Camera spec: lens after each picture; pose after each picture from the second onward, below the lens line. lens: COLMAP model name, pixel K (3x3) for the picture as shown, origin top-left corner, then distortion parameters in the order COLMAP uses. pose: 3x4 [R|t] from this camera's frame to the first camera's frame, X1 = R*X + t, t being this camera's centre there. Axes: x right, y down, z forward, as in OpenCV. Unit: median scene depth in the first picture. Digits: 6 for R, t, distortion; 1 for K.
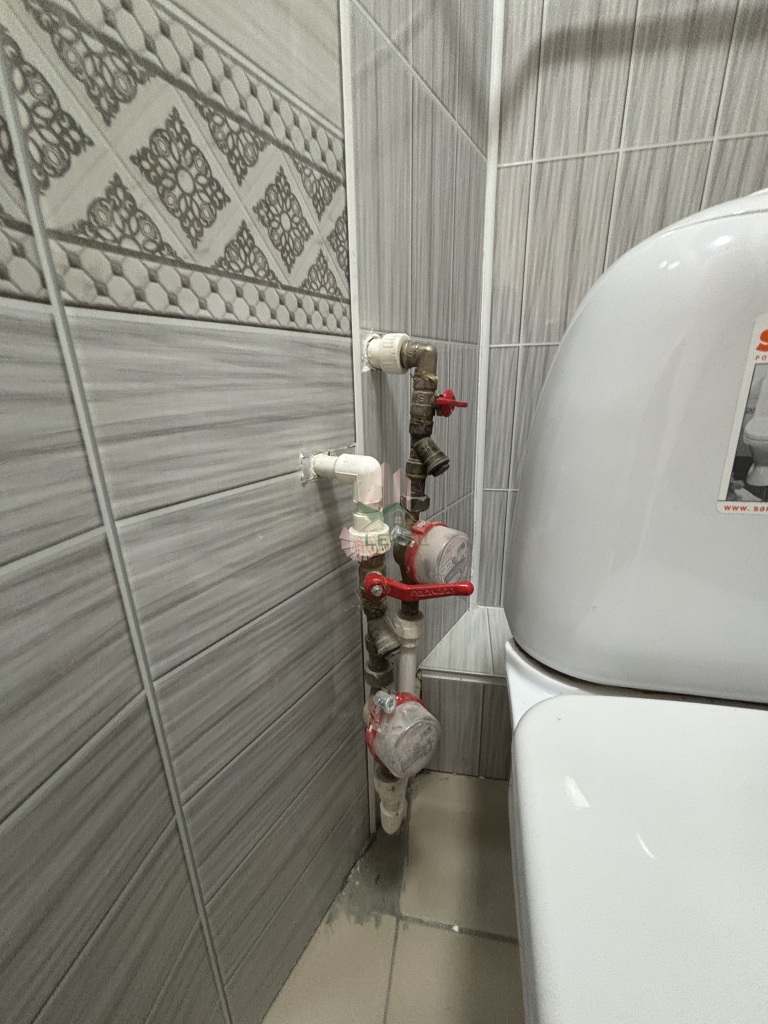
lens RADIAL K [[412.8, 0, 385.2], [0, 412.8, 512.7], [0, 0, 1]] dist [-0.002081, 0.001195]
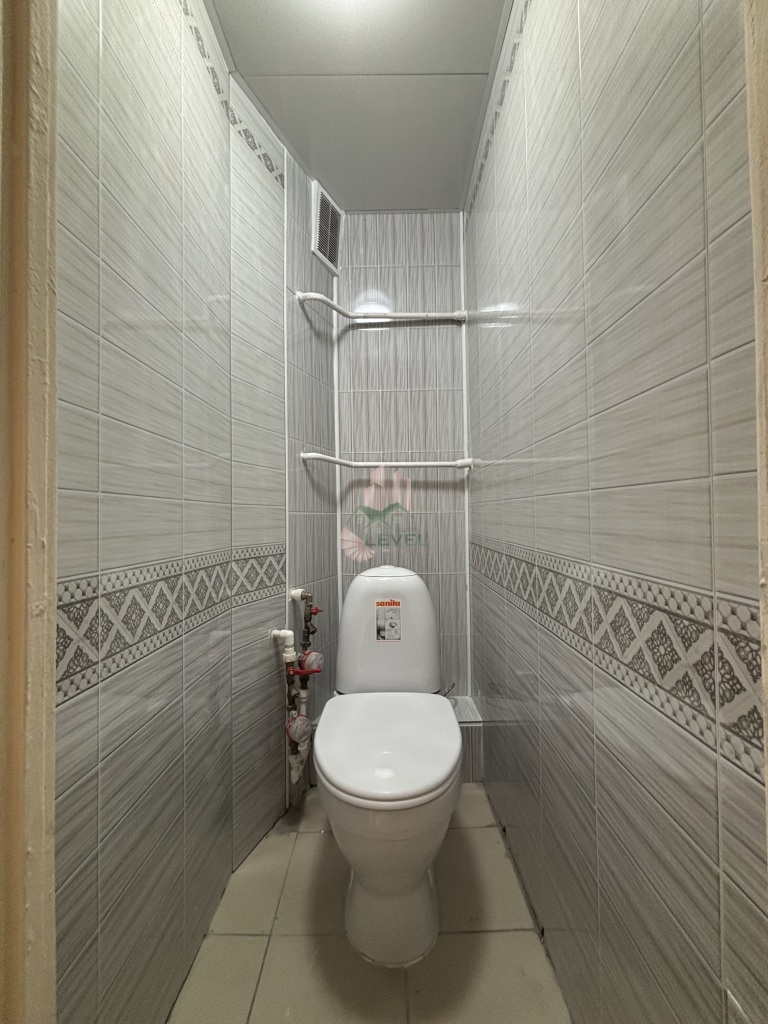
lens RADIAL K [[412.8, 0, 390.0], [0, 412.8, 510.8], [0, 0, 1]] dist [-0.002081, 0.001195]
pose [[0.980016, 0.015751, 0.198295, 0.069807], [0.050788, 0.944008, -0.325990, 0.075597], [-0.192326, 0.329546, 0.924343, -2.399049]]
